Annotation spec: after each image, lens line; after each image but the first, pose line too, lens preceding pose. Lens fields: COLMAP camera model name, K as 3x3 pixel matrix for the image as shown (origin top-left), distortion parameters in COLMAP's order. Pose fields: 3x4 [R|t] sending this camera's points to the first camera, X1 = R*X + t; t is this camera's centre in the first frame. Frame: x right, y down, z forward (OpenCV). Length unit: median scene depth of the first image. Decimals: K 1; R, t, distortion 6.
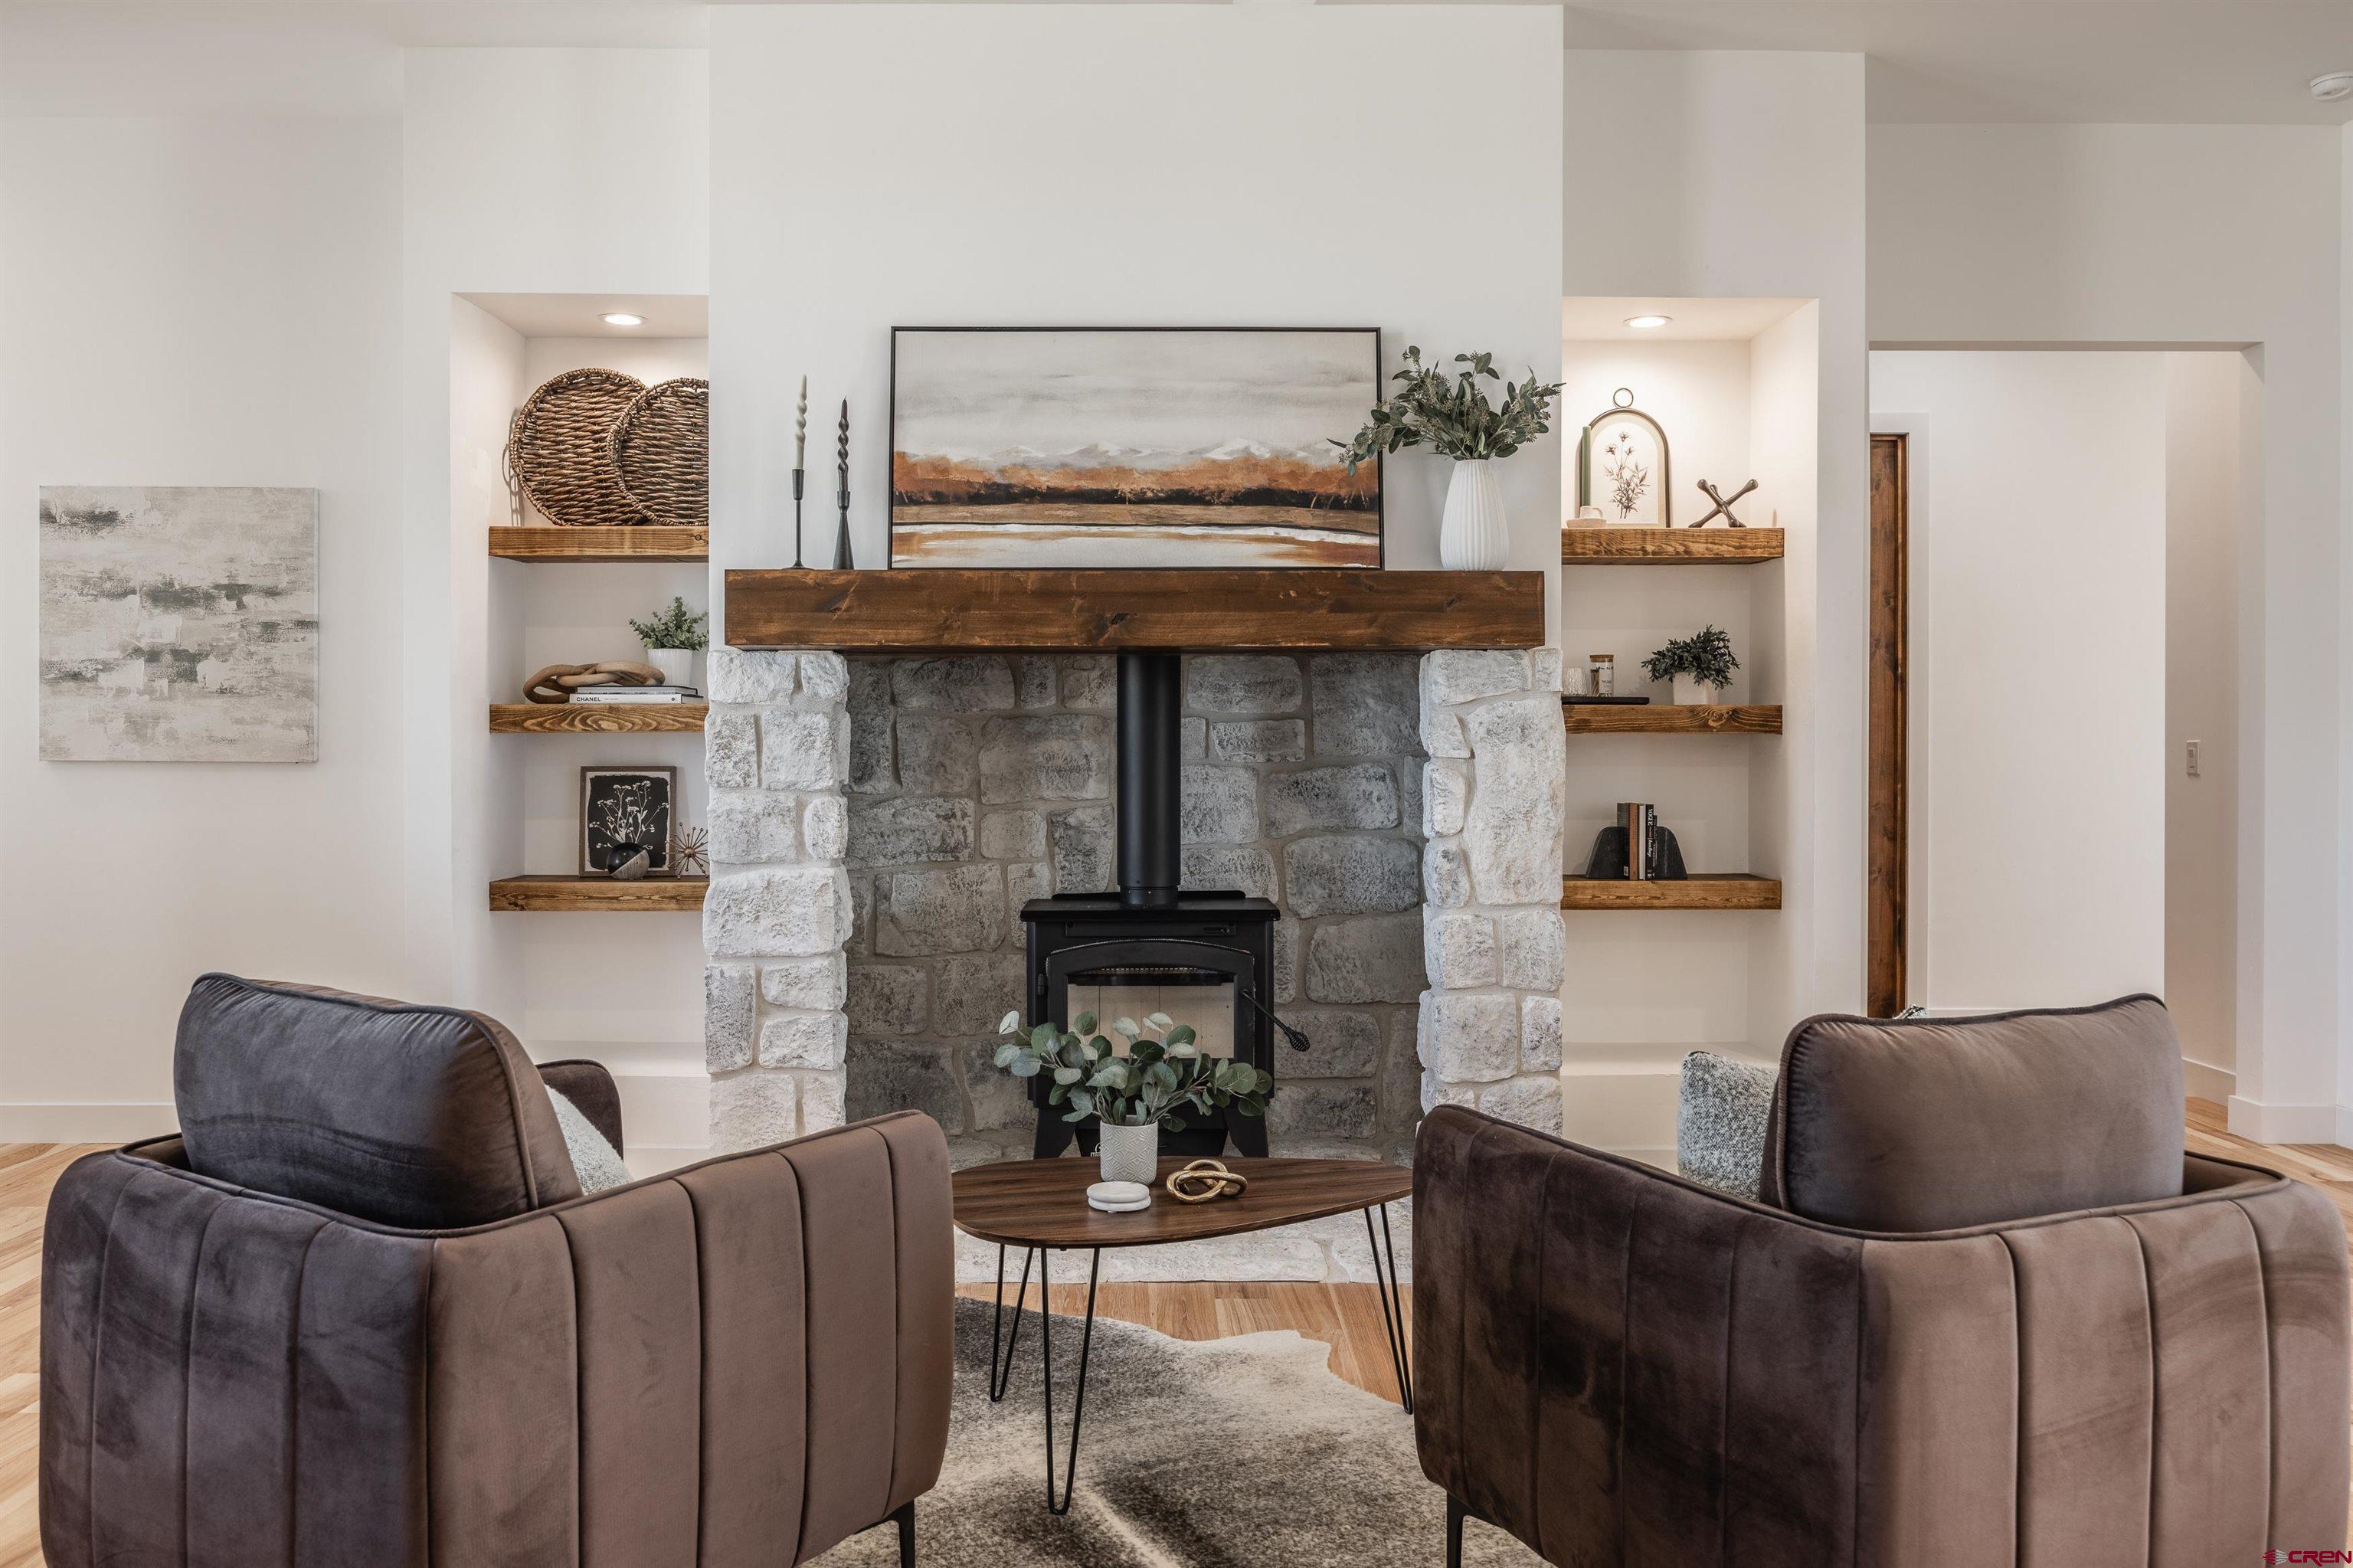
lens RADIAL K [[1814.0, 0, 1168.3], [0, 1814.0, 771.2], [0, 0, 1]] dist [-0.009972, -0.000677]
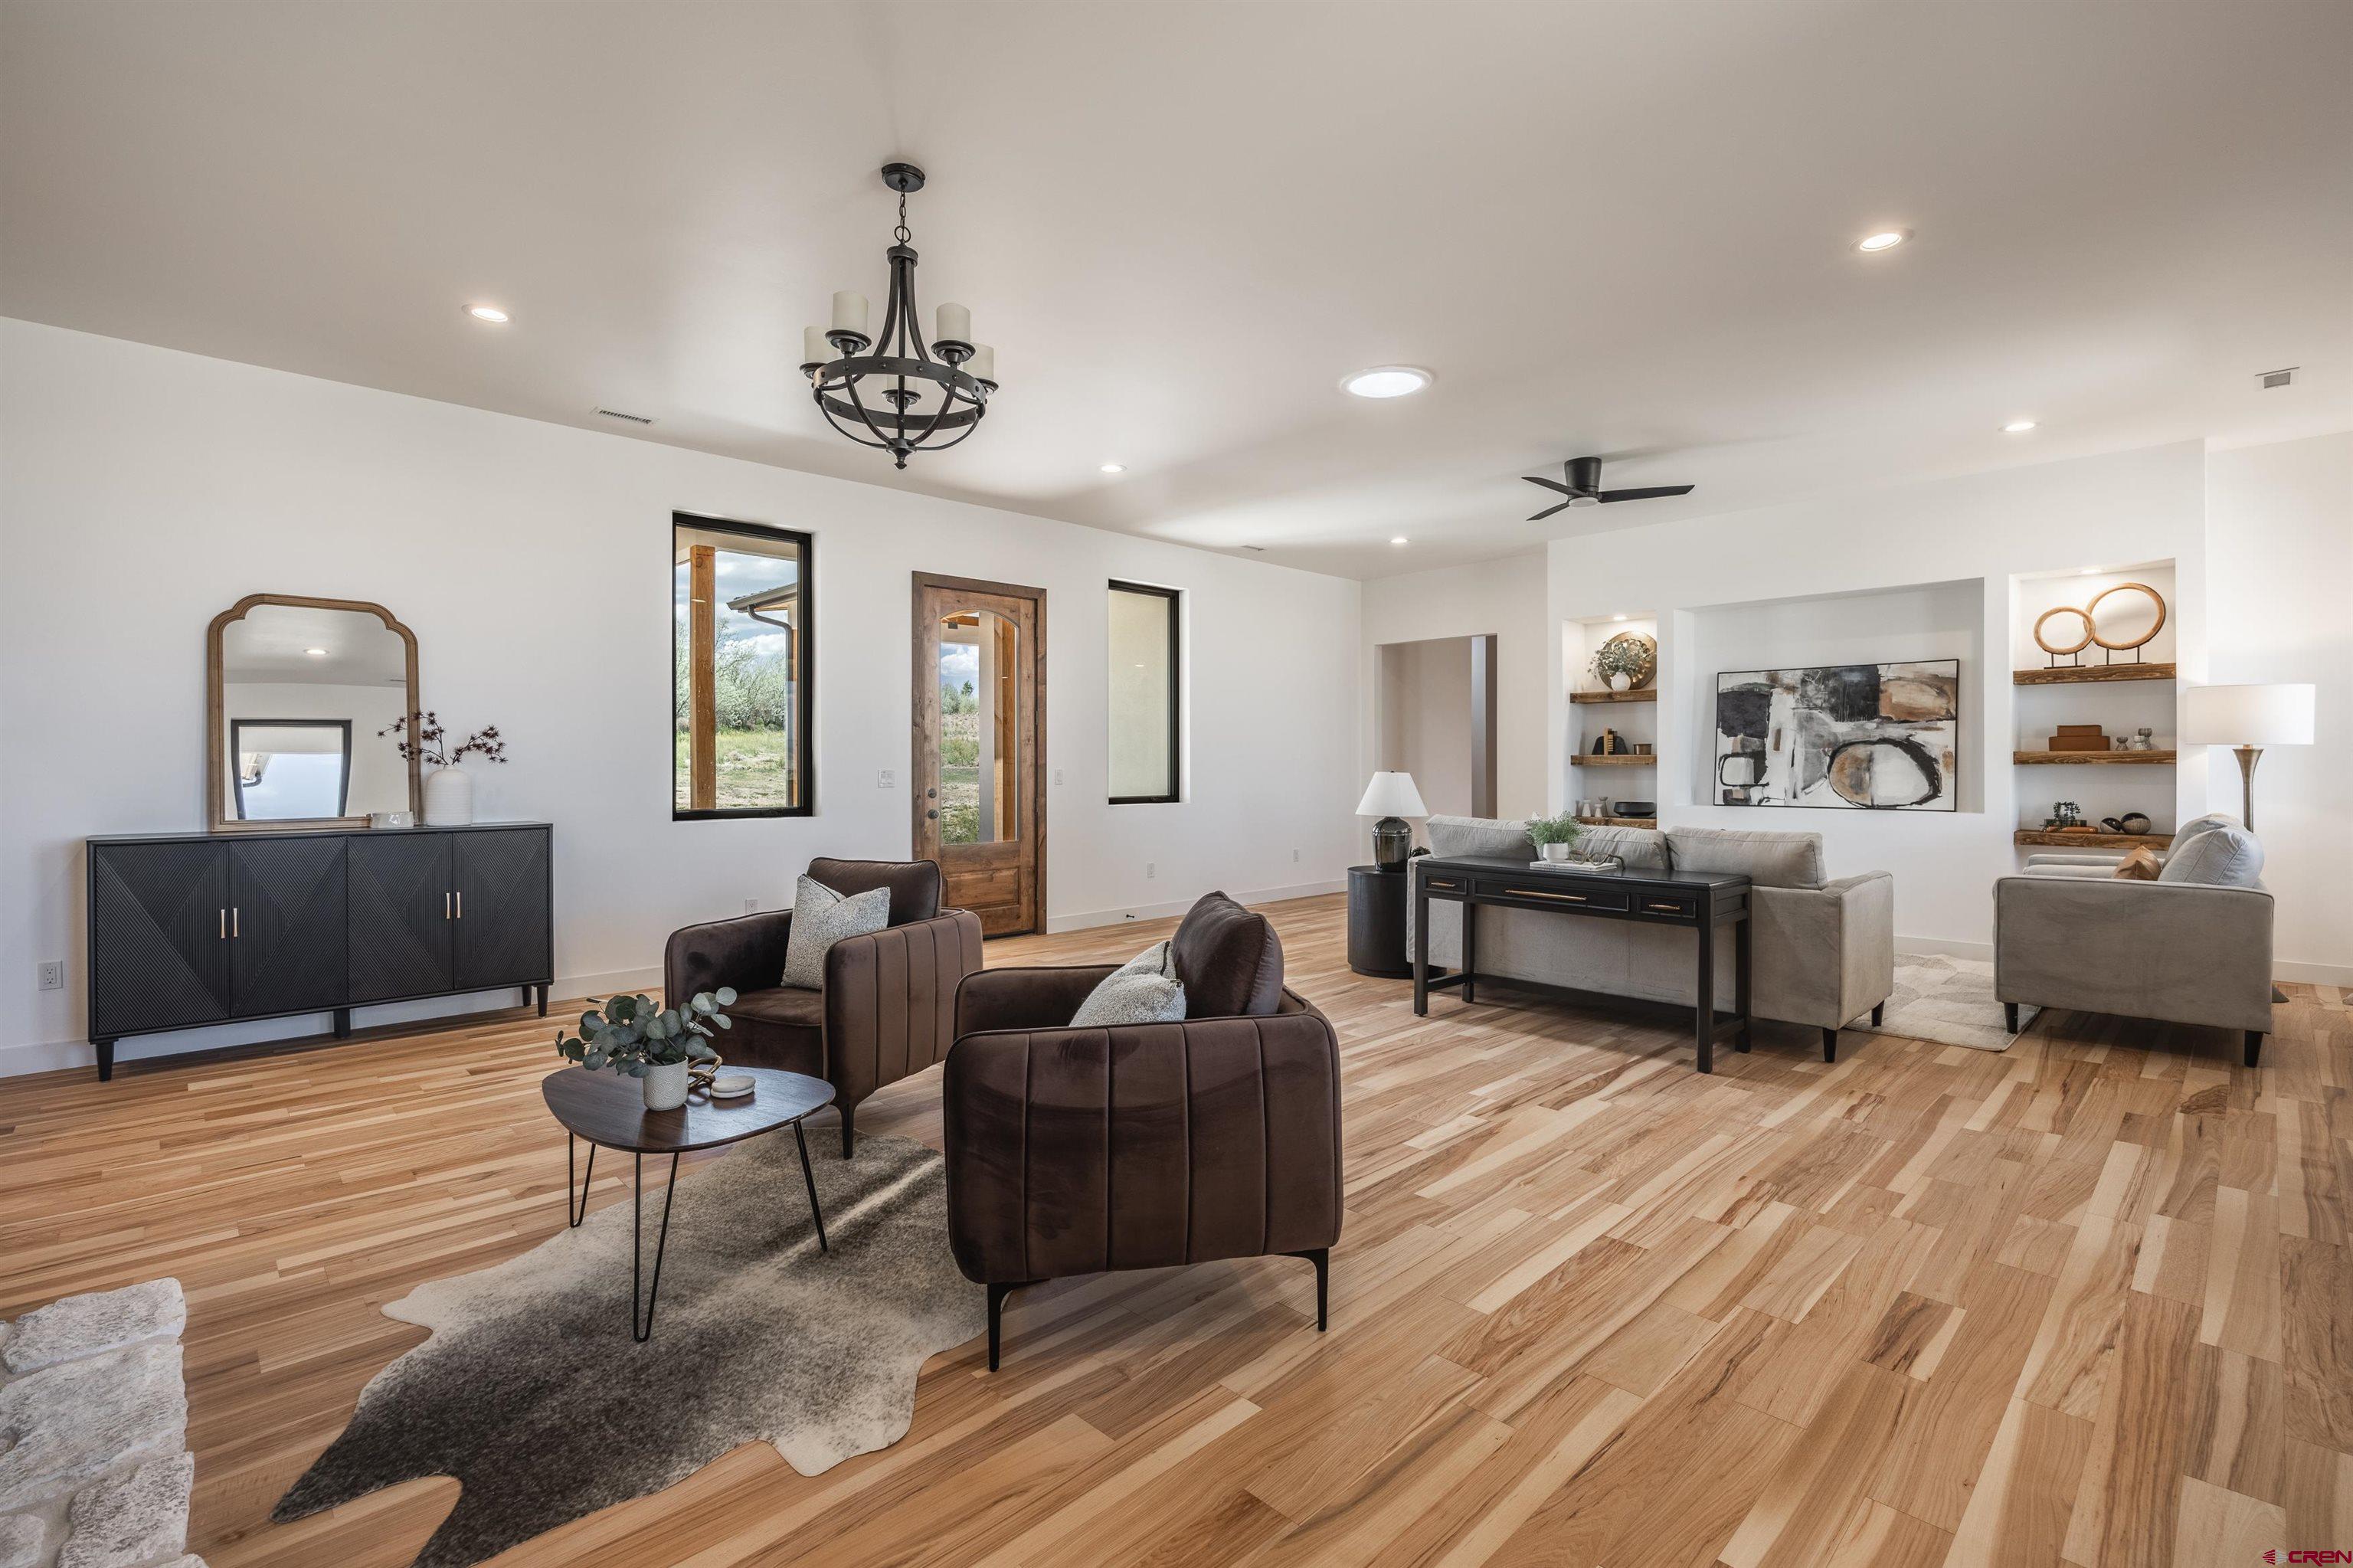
lens RADIAL K [[1048.4, 0, 1178.1], [0, 1048.4, 772.4], [0, 0, 1]] dist [-0.014074, 0.001172]
pose [[-0.692379, -0.006361, 0.721506, -0.611360], [0.008608, 0.999817, 0.017075, -0.027272], [-0.721483, 0.018033, -0.692198, 0.890517]]
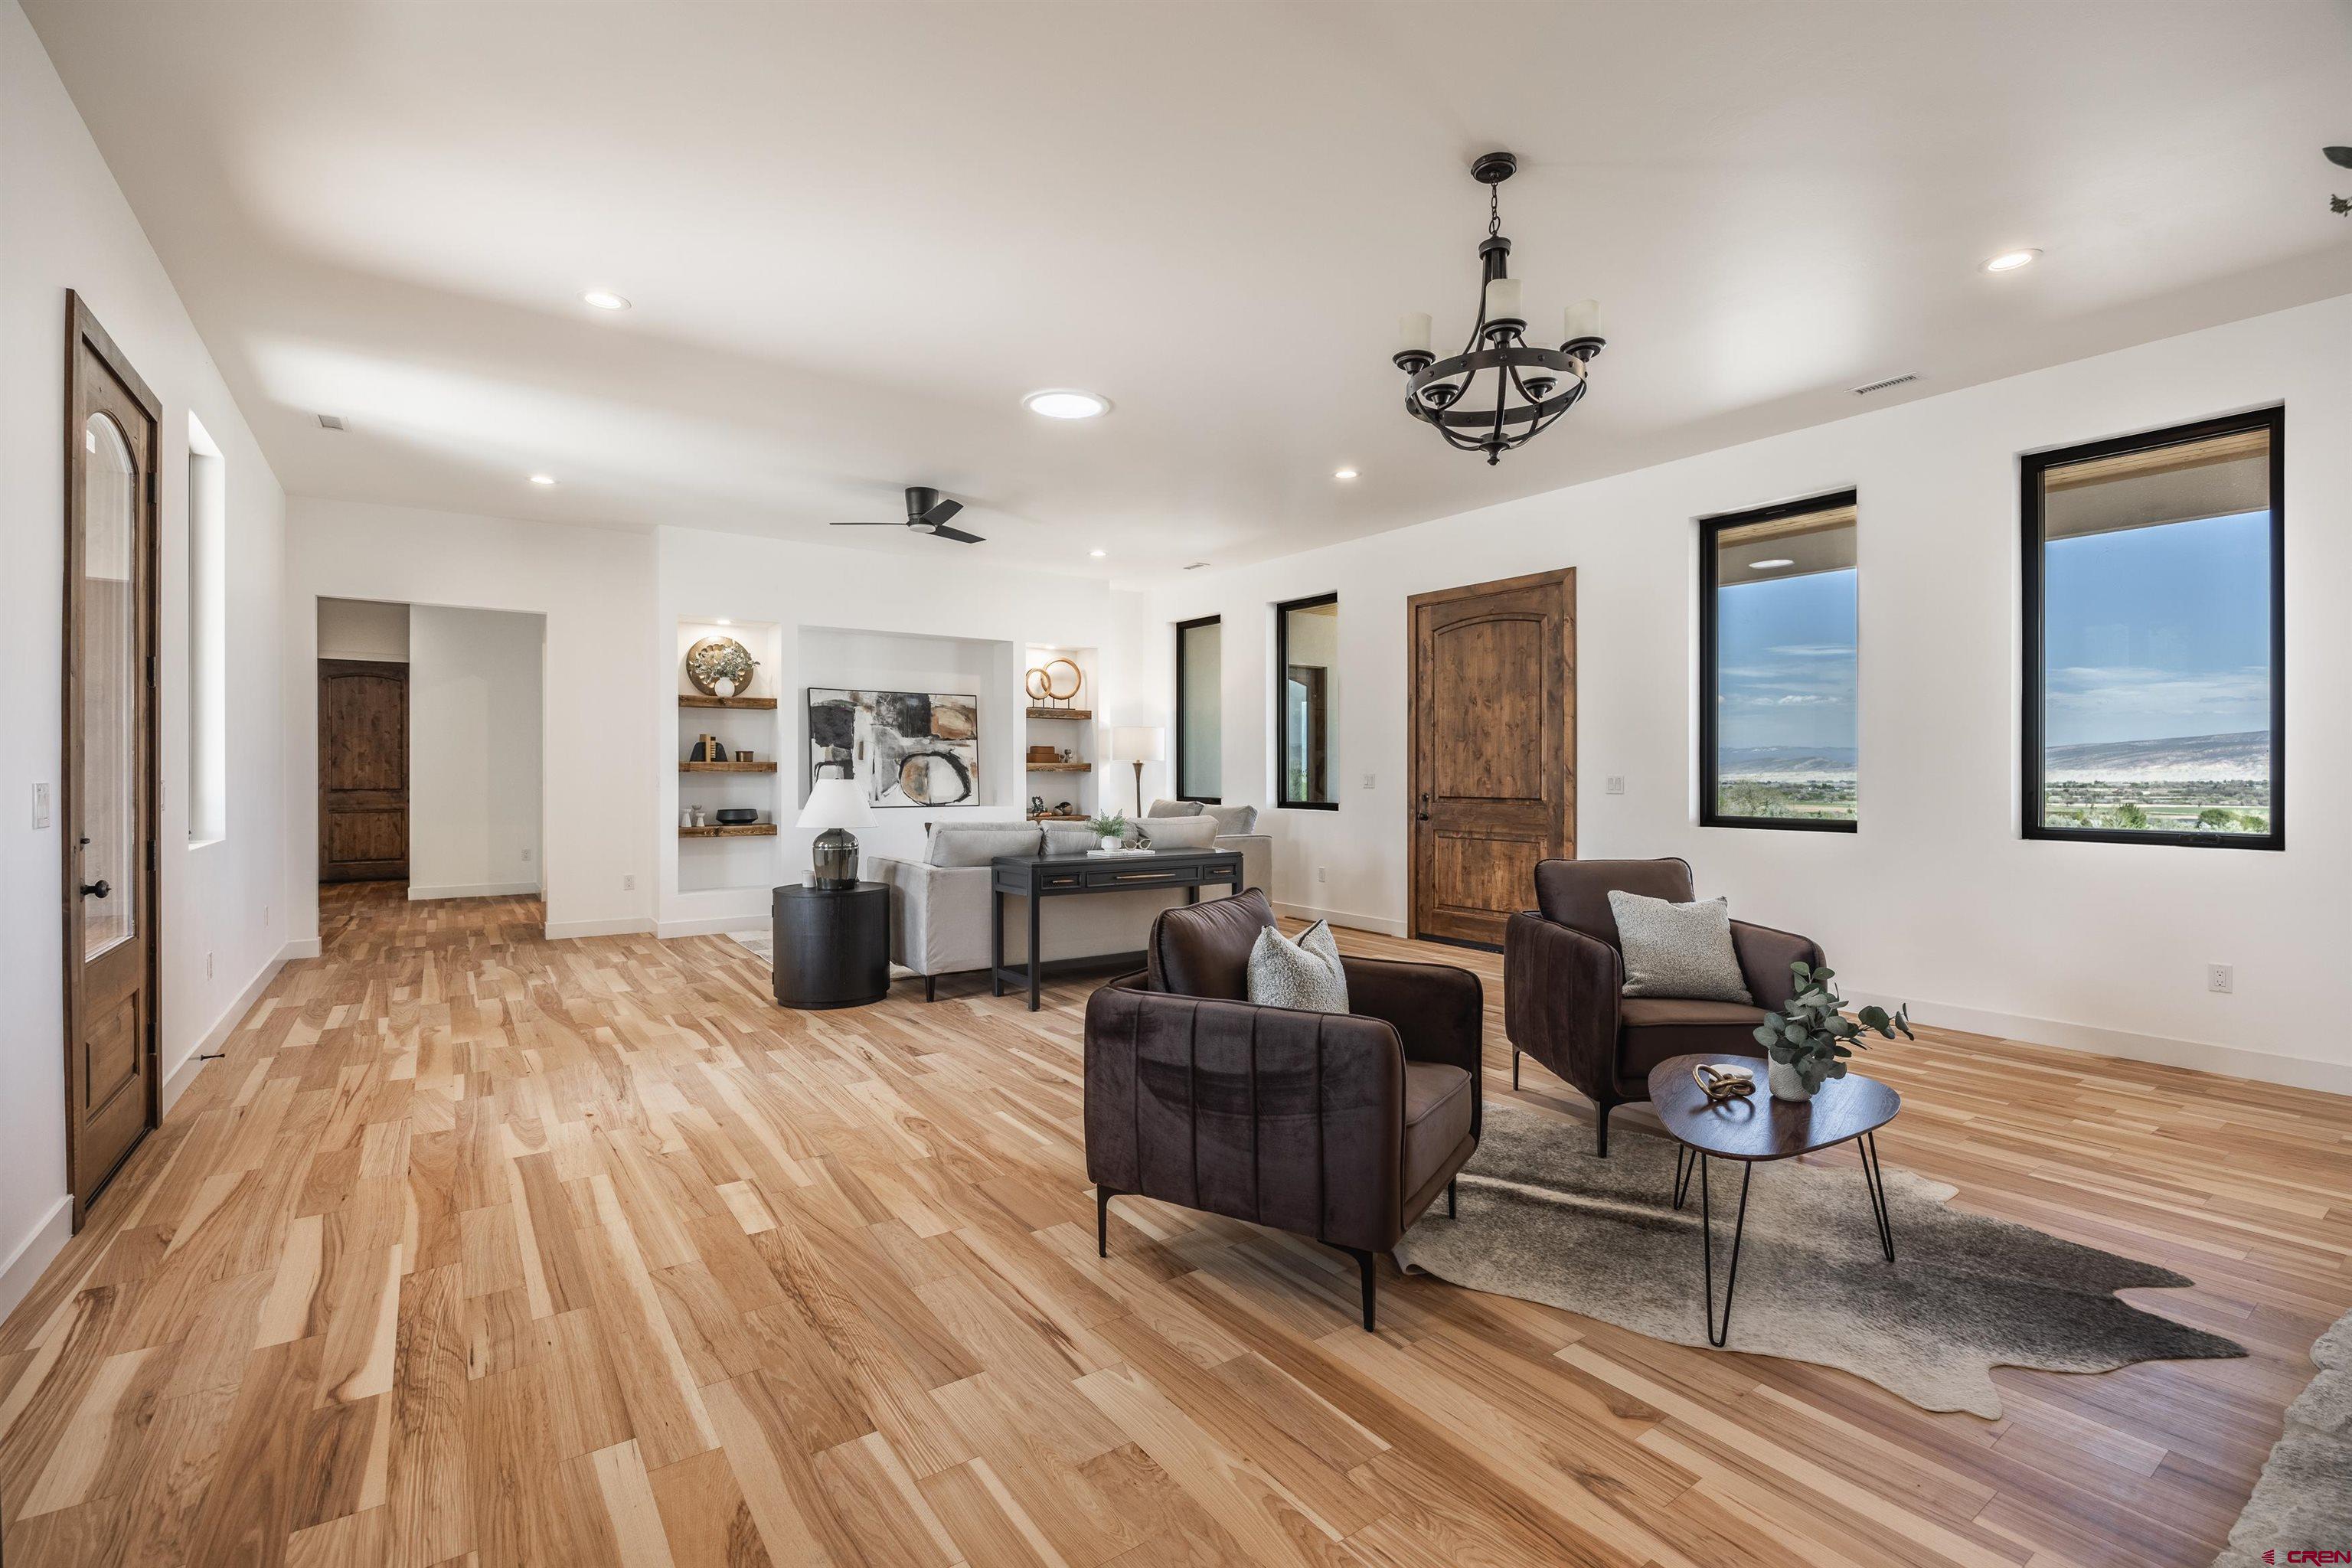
lens RADIAL K [[1047.9, 0, 1170.6], [0, 1047.9, 777.6], [0, 0, 1]] dist [-0.014074, 0.001172]
pose [[-0.821830, 0.002136, -0.569728, 0.597398], [-0.006716, 0.999887, 0.013436, -0.022365], [0.569693, 0.014869, -0.821723, 0.979756]]
